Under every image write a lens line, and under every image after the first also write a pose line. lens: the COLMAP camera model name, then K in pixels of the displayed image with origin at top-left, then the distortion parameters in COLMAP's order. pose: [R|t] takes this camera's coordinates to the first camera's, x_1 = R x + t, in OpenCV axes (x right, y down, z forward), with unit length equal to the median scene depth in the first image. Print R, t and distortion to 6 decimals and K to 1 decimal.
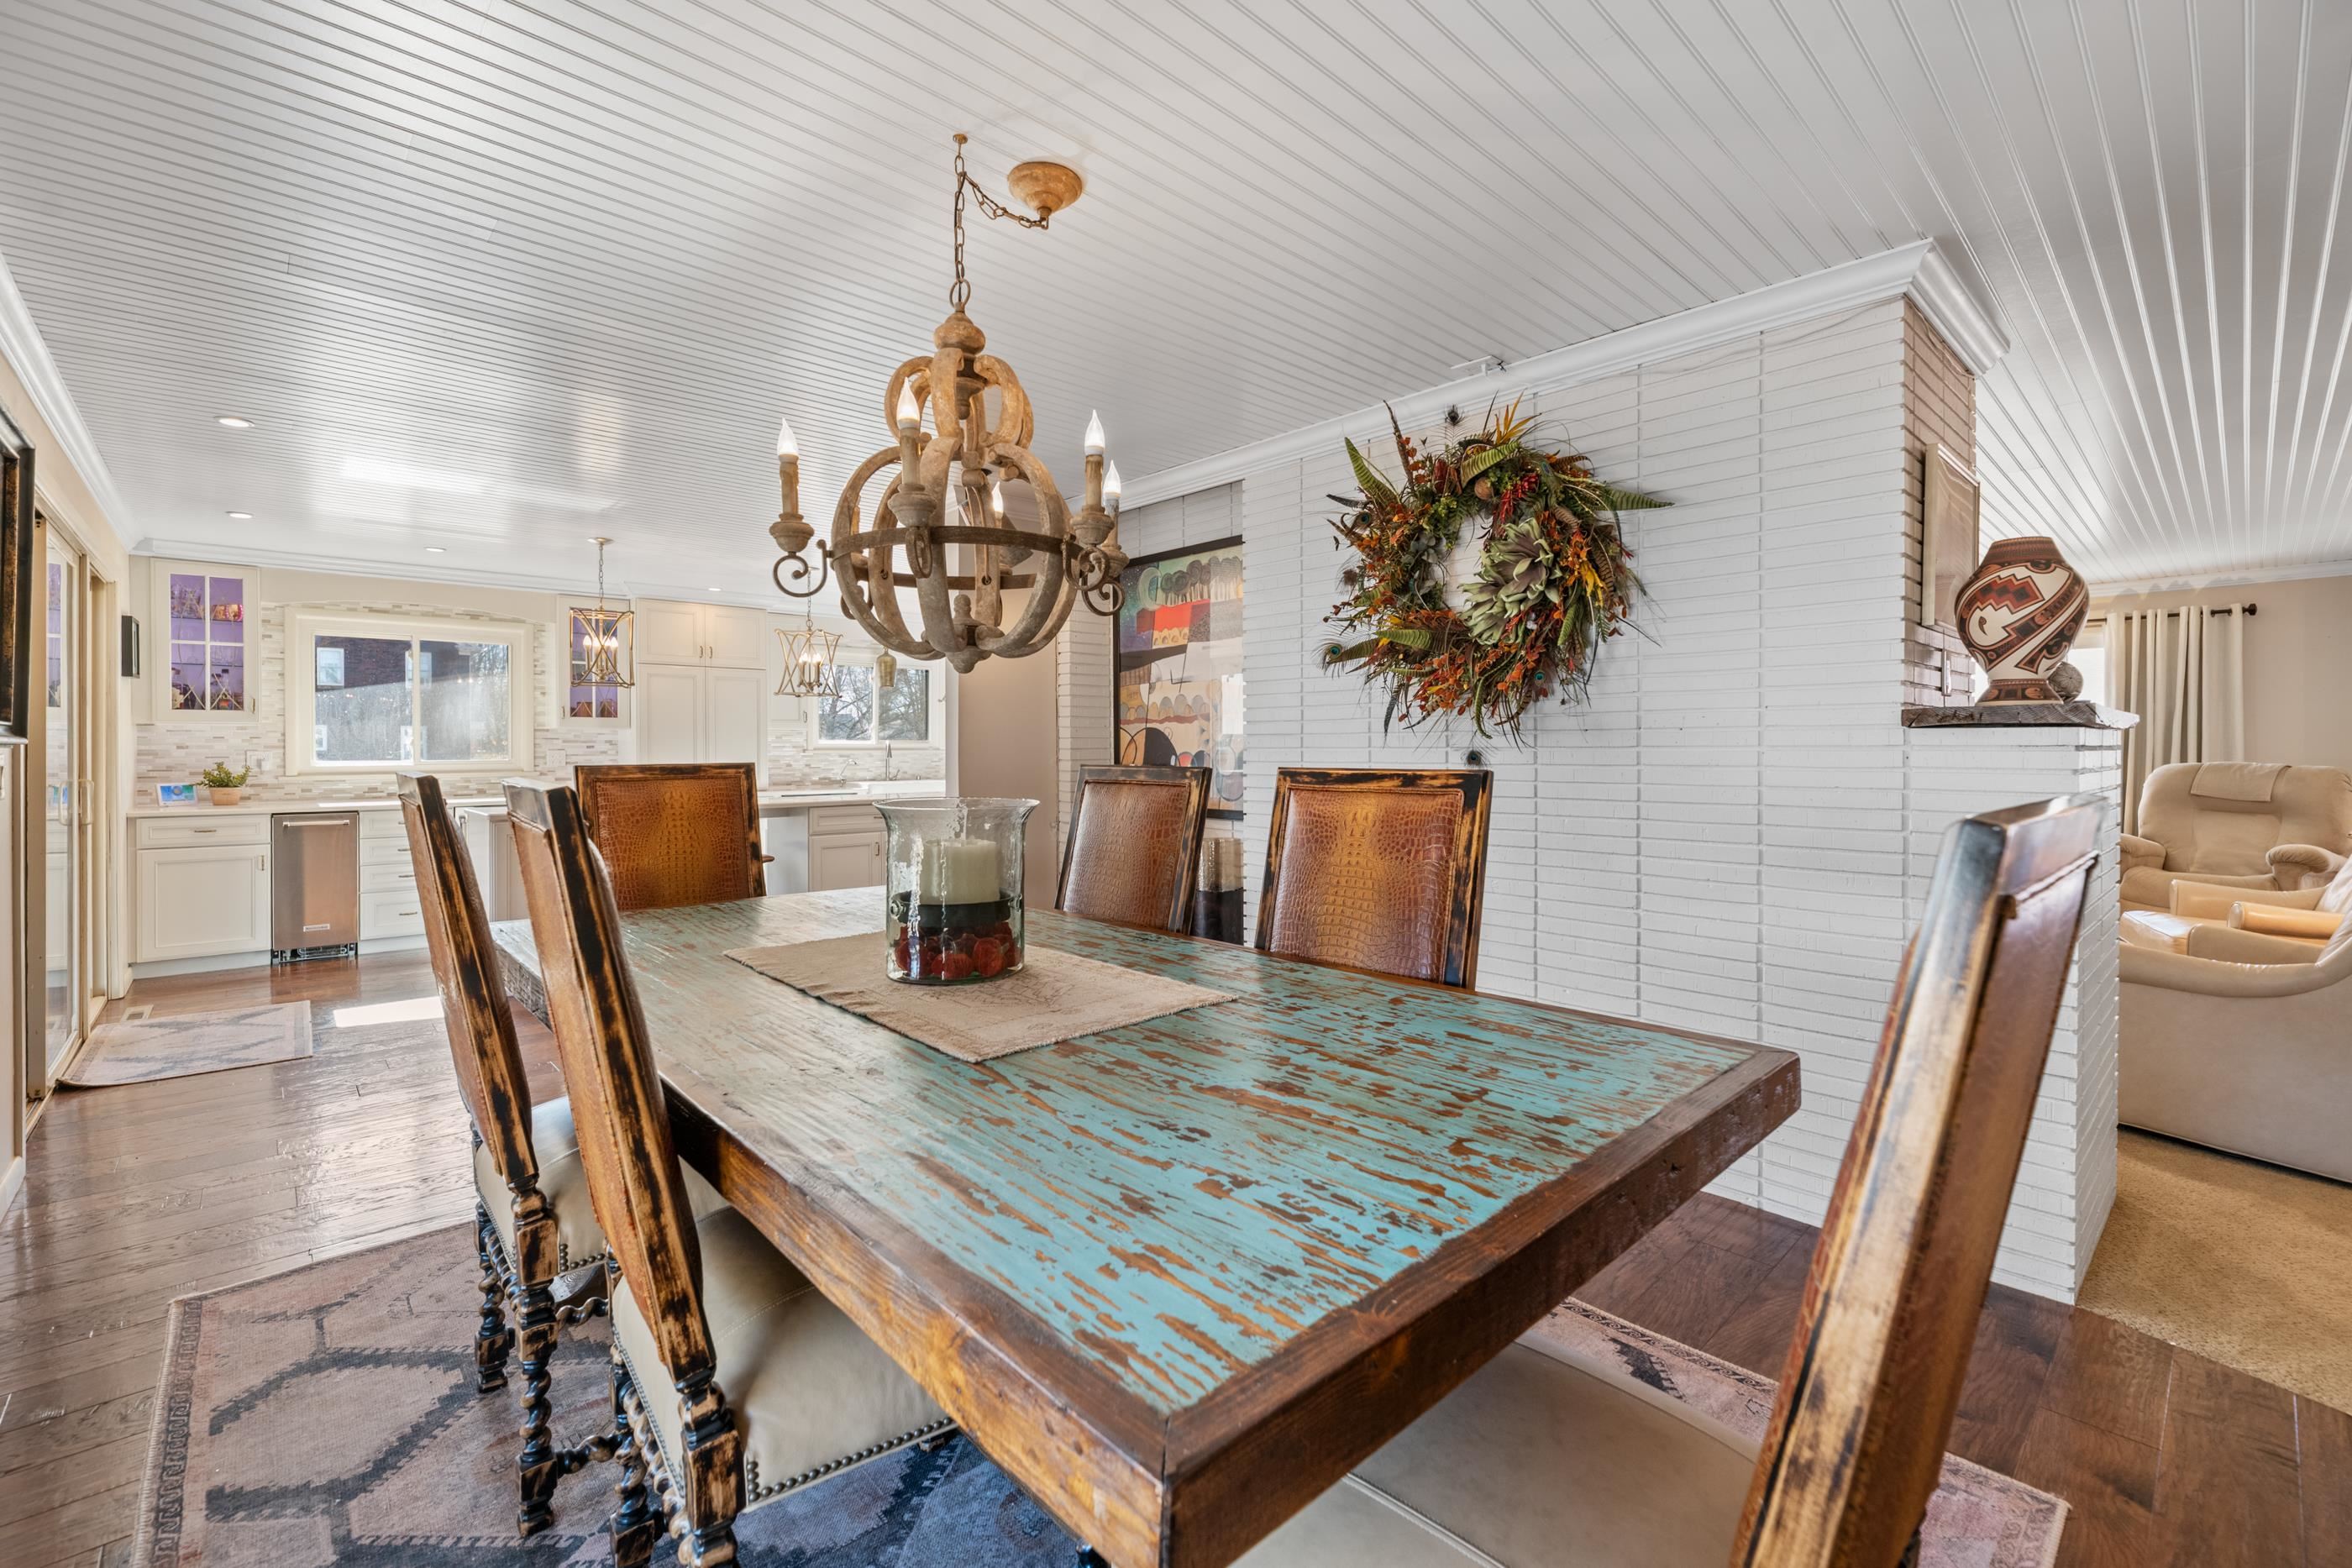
lens RADIAL K [[1002.5, 0, 1155.6], [0, 1002.5, 754.7], [0, 0, 1]] dist [-0.000249, -0.001752]
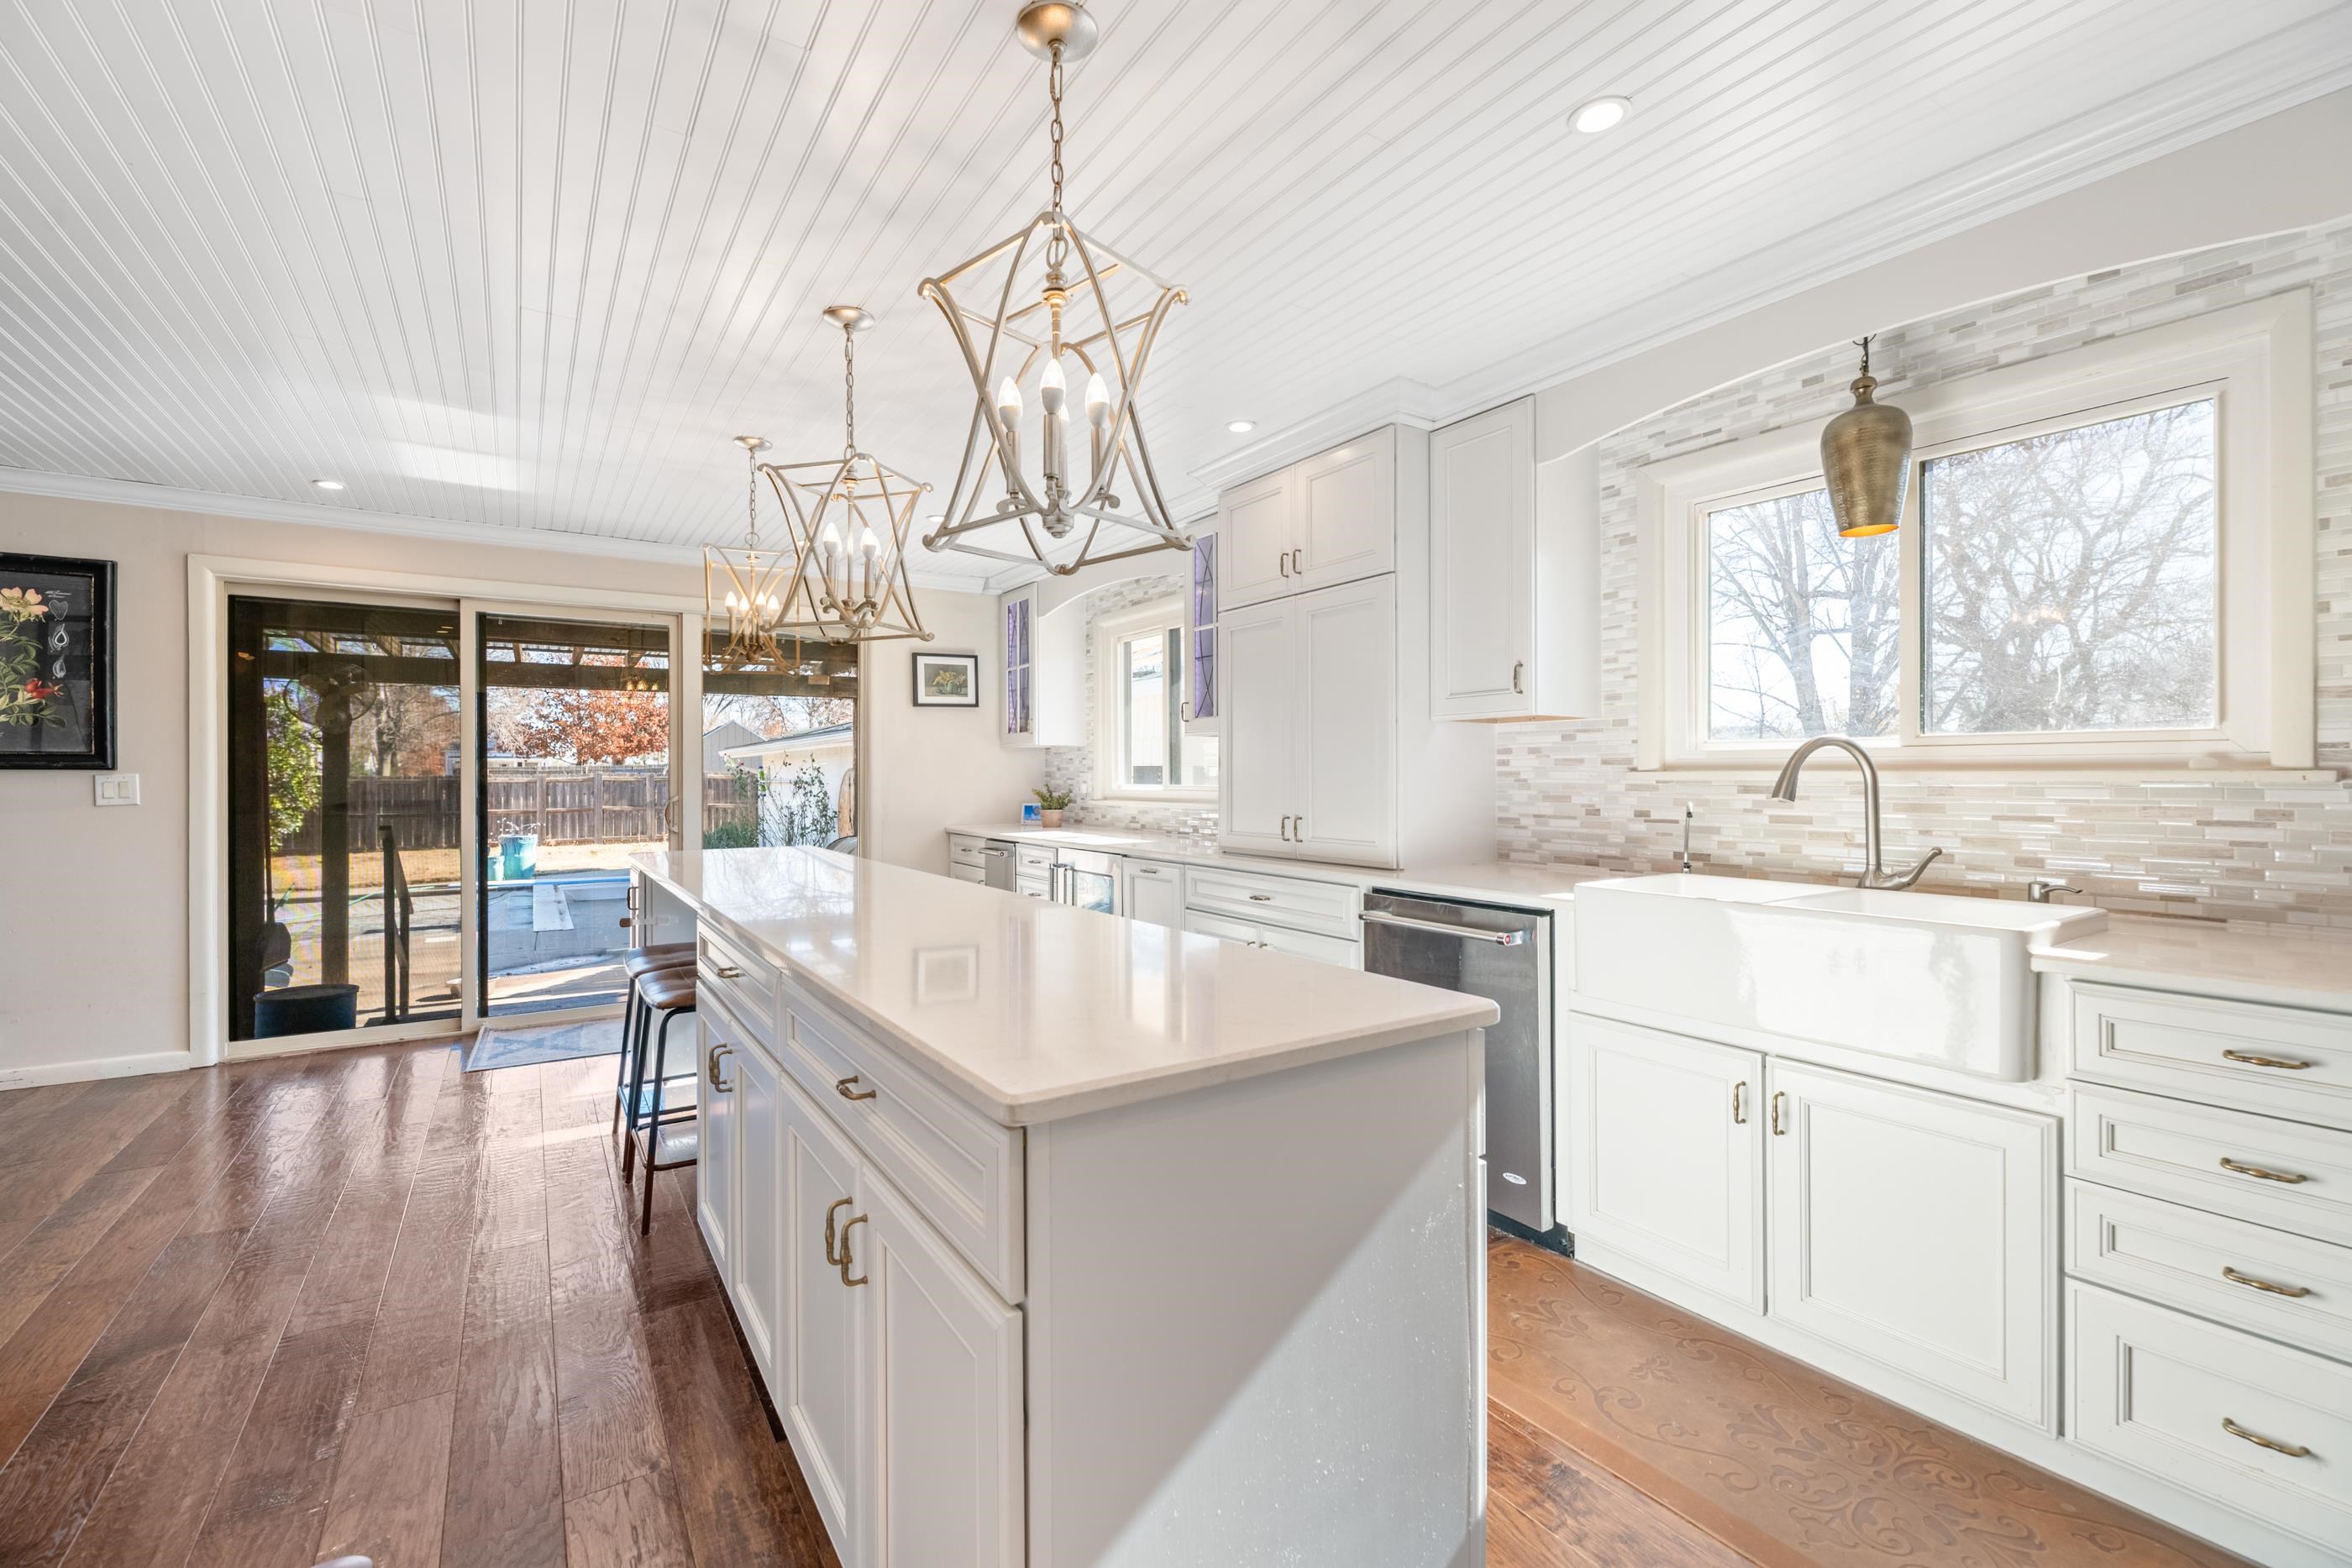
lens RADIAL K [[1002.5, 0, 1172.8], [0, 1002.5, 778.4], [0, 0, 1]] dist [-0.000249, -0.001752]
pose [[-0.150515, 0.004822, -0.988596, 0.033826], [-0.003785, 0.999978, 0.005454, -0.004104], [0.988600, 0.004563, -0.150493, 1.241315]]
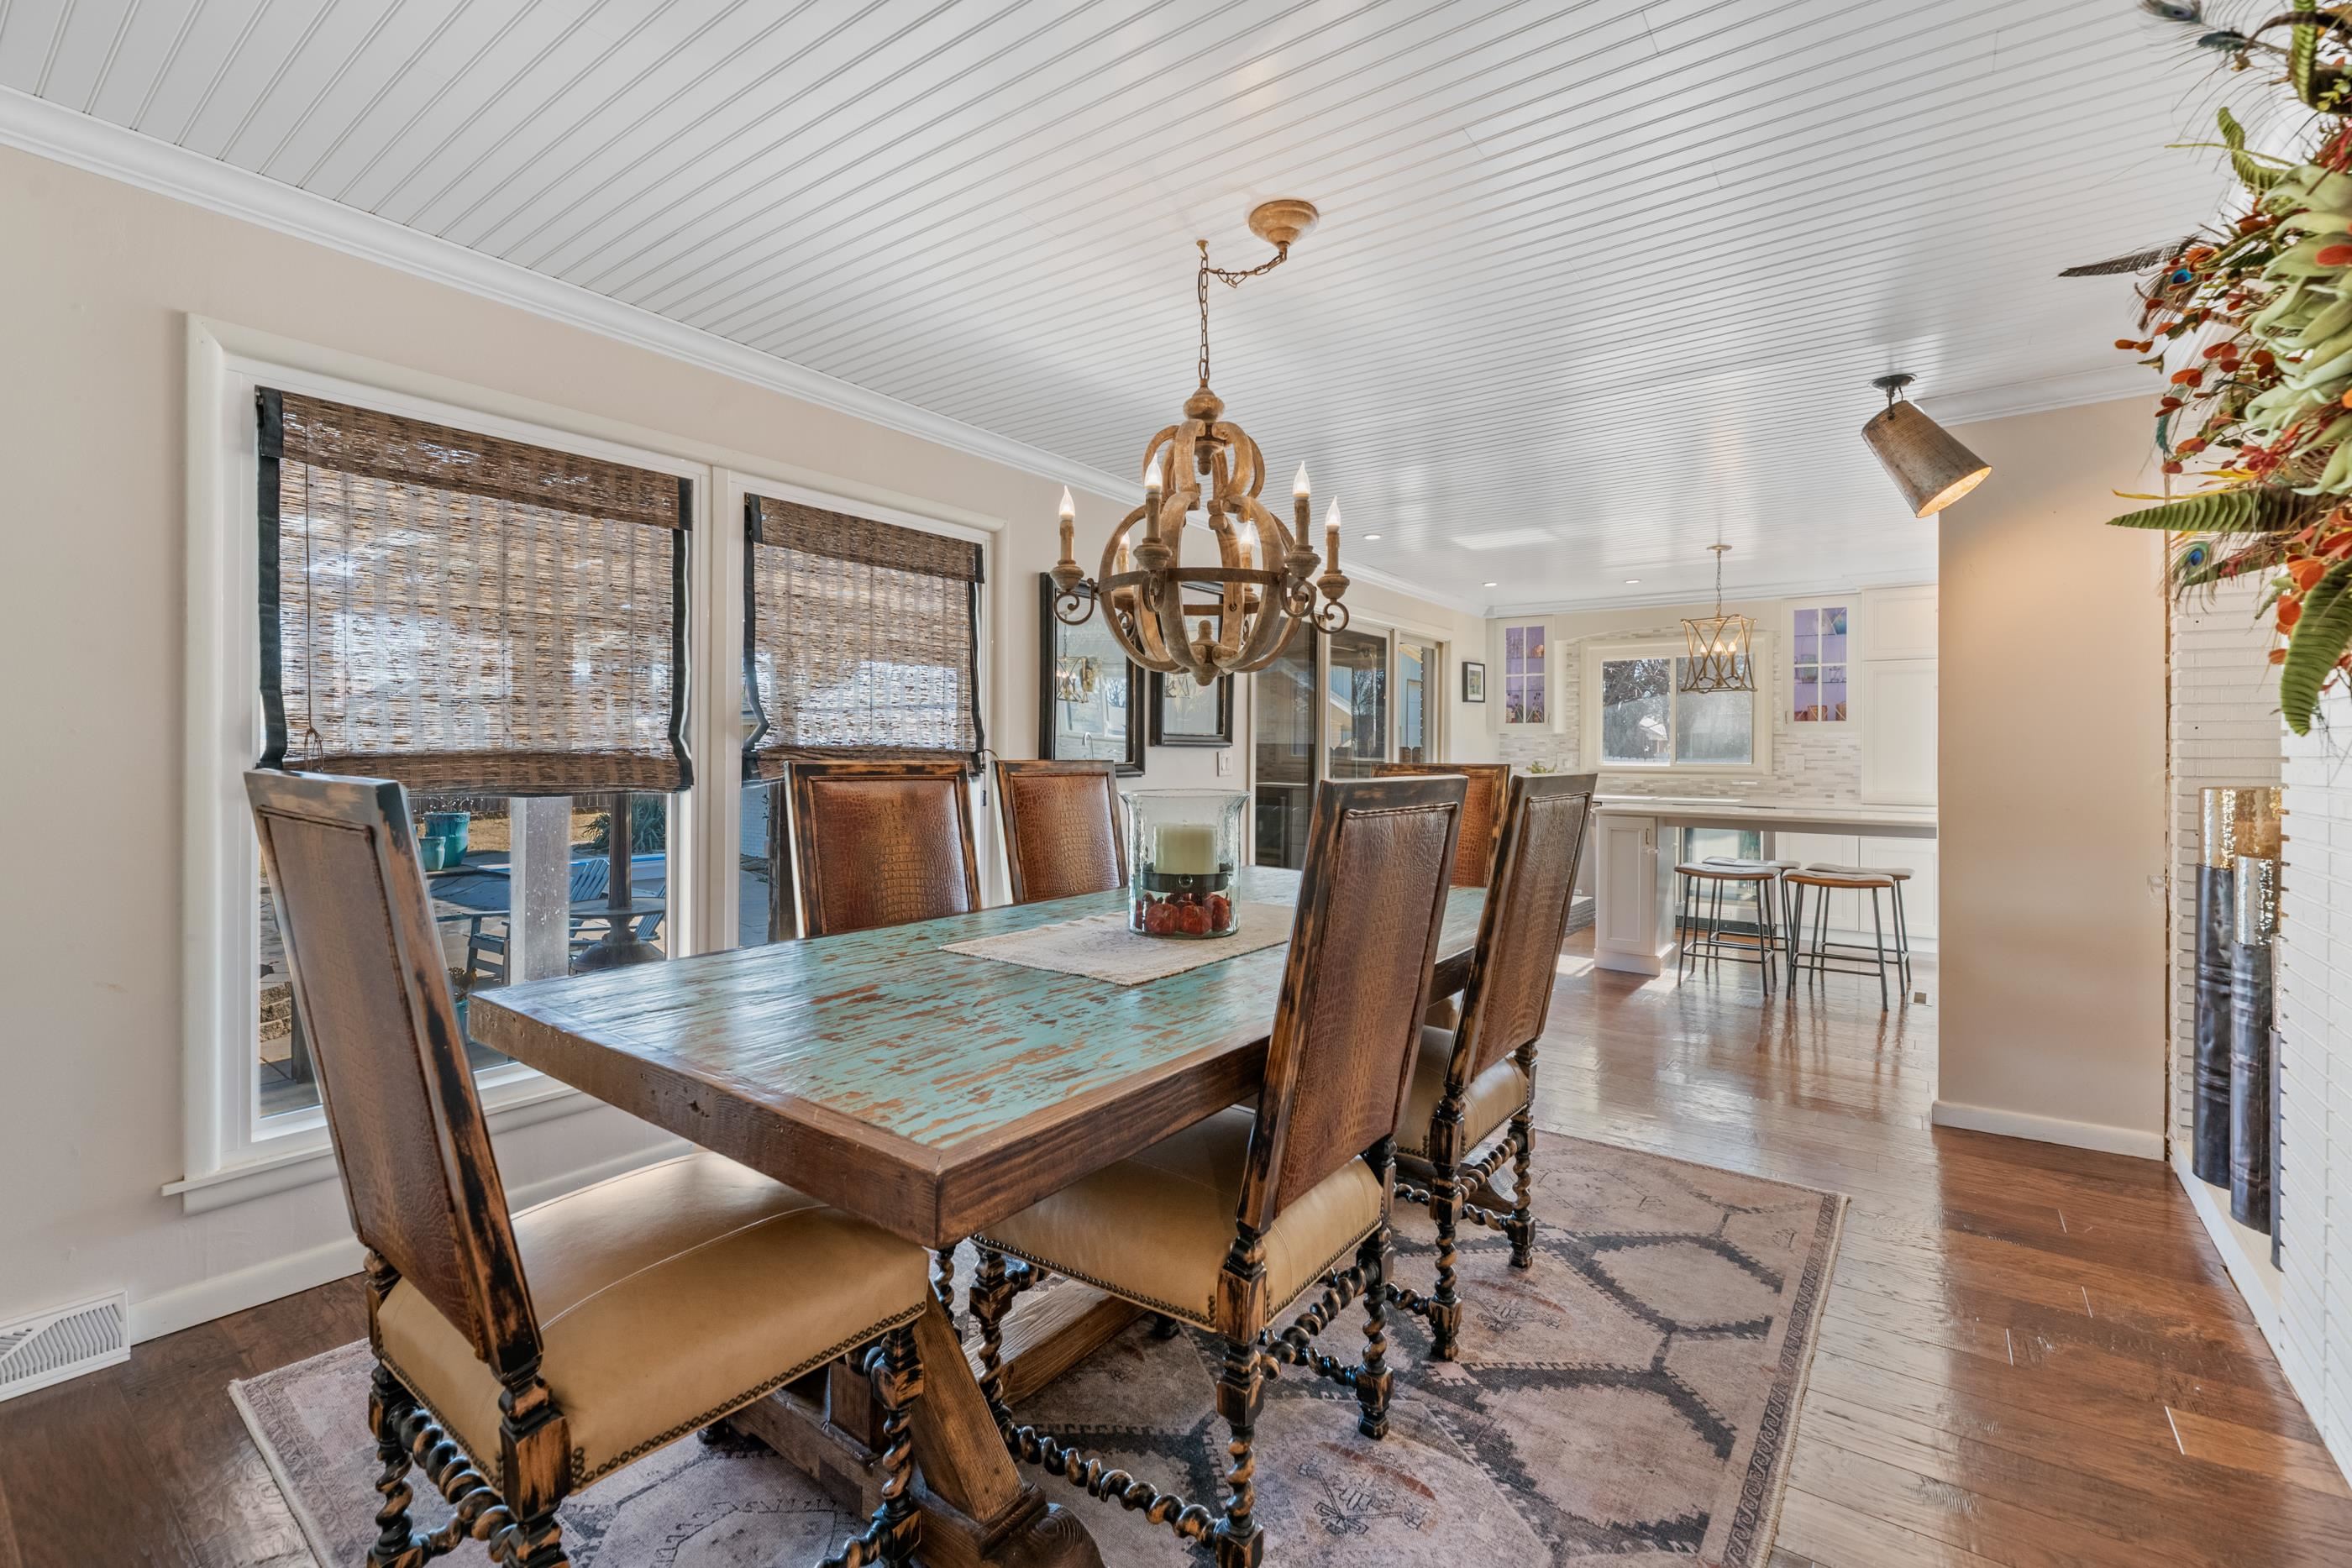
lens RADIAL K [[1002.5, 0, 1163.0], [0, 1002.5, 748.8], [0, 0, 1]] dist [-0.000249, -0.001752]
pose [[0.186939, 0.003950, -0.982364, 0.312113], [-0.016301, 0.999867, 0.000918, -0.001582], [0.982236, 0.015842, 0.186978, 0.233042]]
